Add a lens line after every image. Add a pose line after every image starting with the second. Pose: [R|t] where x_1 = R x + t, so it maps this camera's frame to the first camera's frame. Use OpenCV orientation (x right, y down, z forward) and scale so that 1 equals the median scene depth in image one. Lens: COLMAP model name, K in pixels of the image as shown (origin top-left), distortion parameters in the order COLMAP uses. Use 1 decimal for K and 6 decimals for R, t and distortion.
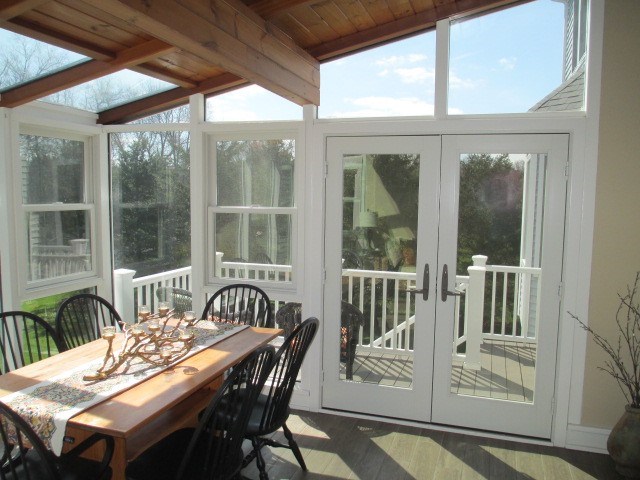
lens RADIAL K [[529.9, 0, 320.0], [0, 529.9, 241.1], [0, 0, 1]] dist [-0.058643, 0.027581]
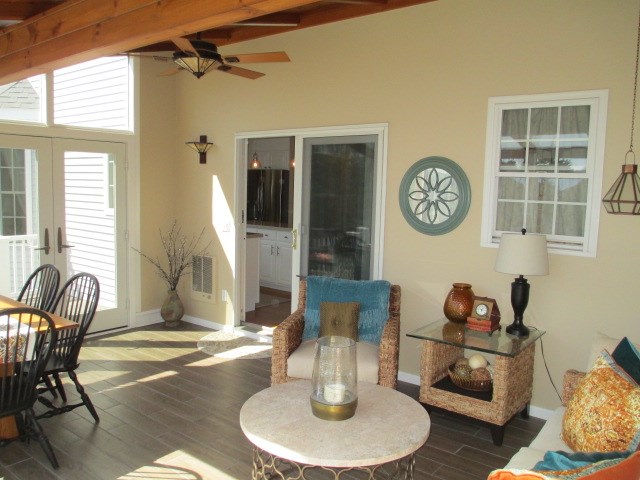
lens RADIAL K [[529.9, 0, 313.5], [0, 529.9, 236.7], [0, 0, 1]] dist [-0.058643, 0.027581]
pose [[0.369769, -0.101459, 0.923568, -0.869331], [0.062949, 0.994472, 0.084046, -0.007640], [-0.926989, 0.027061, 0.374111, -0.192720]]
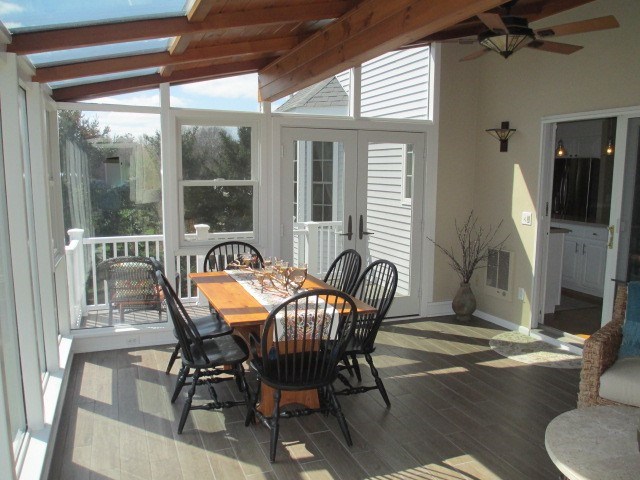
lens RADIAL K [[529.9, 0, 323.7], [0, 529.9, 240.6], [0, 0, 1]] dist [-0.058643, 0.027581]
pose [[0.781006, -0.090623, 0.617913, -0.839377], [0.055829, 0.995586, 0.075448, -0.004088], [-0.622023, -0.024428, 0.782618, -0.144300]]
